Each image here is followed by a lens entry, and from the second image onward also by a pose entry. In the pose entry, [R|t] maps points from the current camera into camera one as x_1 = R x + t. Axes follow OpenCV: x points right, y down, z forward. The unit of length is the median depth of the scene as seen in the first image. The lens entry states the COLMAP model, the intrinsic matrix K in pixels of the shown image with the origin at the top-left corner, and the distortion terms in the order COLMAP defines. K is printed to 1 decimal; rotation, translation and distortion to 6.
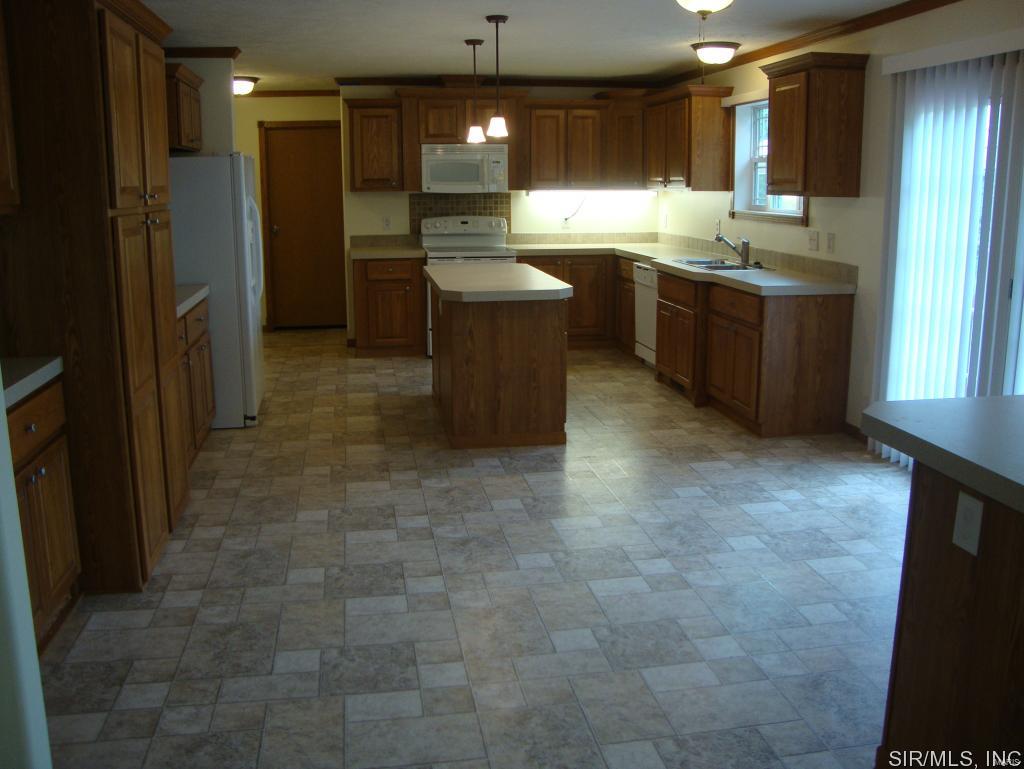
lens RADIAL K [[929.2, 0, 509.8], [0, 929.2, 369.5], [0, 0, 1]] dist [-0.208686, 0.224685]
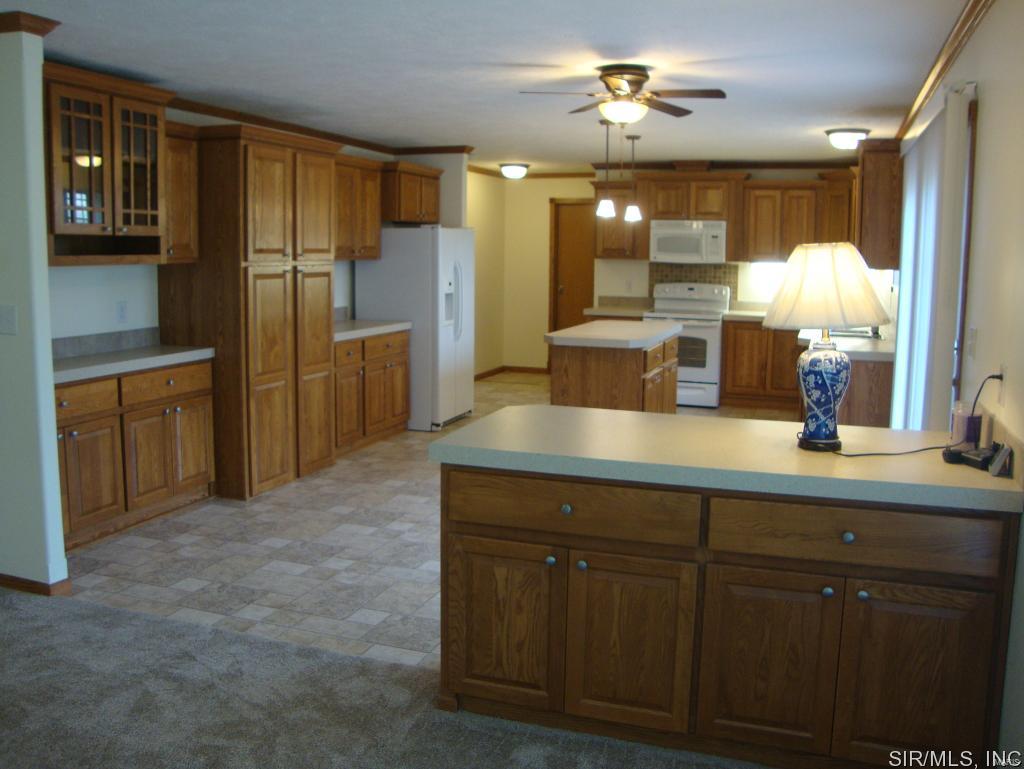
lens RADIAL K [[929.2, 0, 509.8], [0, 929.2, 369.5], [0, 0, 1]] dist [-0.208686, 0.224685]
pose [[0.871332, 0.076898, -0.484632, 0.428099], [-0.112640, 0.992616, -0.045016, 0.020965], [0.477591, 0.093813, 0.873559, -0.118368]]
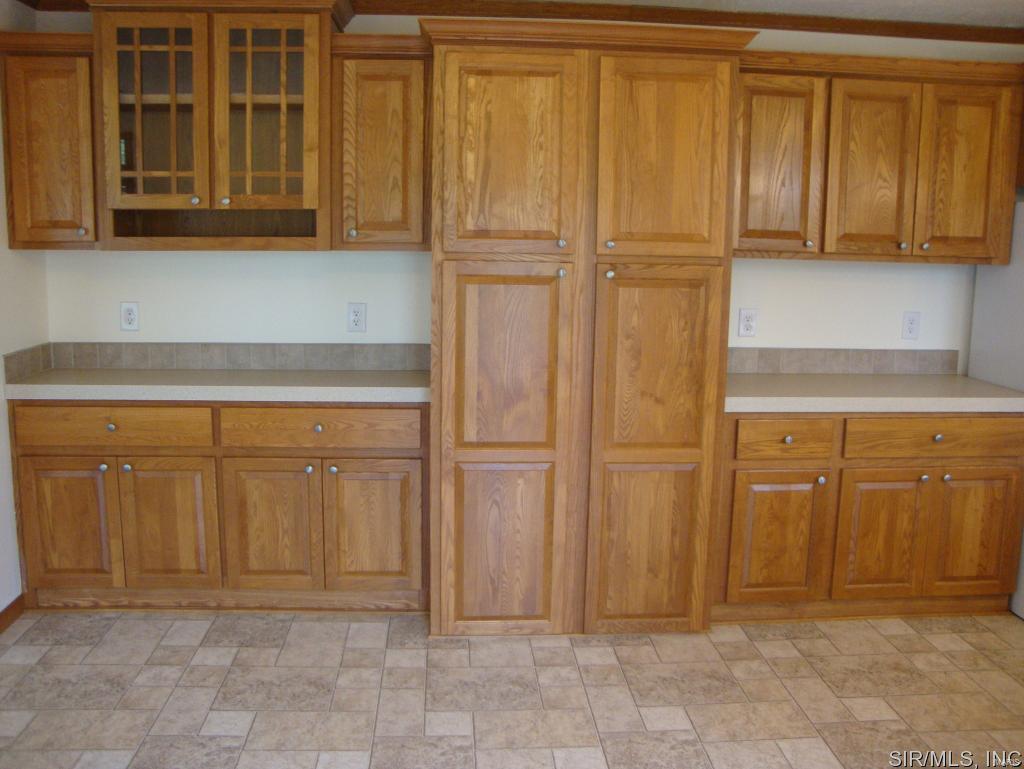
lens RADIAL K [[929.2, 0, 509.8], [0, 929.2, 369.5], [0, 0, 1]] dist [-0.208686, 0.224685]
pose [[-0.103837, 0.152469, -0.982838, 0.293446], [-0.212671, 0.961921, 0.171693, -0.127781], [0.971591, 0.226849, -0.067458, 0.610276]]
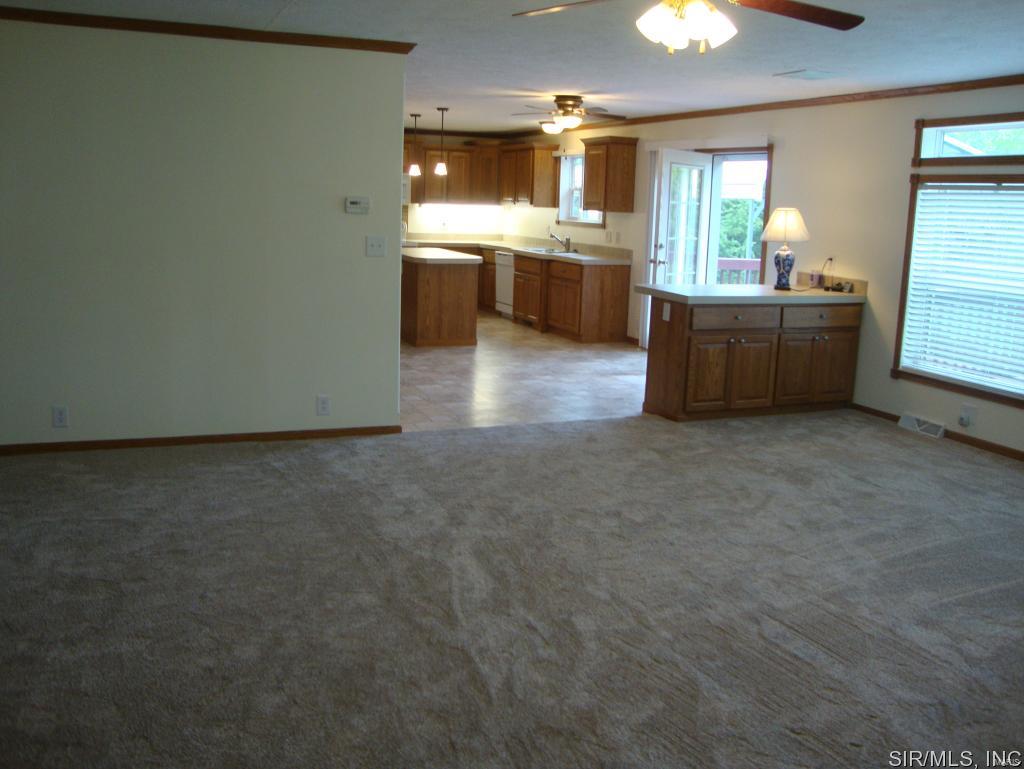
lens RADIAL K [[929.2, 0, 509.8], [0, 929.2, 369.5], [0, 0, 1]] dist [-0.208686, 0.224685]
pose [[0.972873, -0.004345, 0.231299, -0.260951], [0.008133, 0.999848, -0.015427, 0.138505], [-0.231196, 0.016889, 0.972760, -0.680535]]
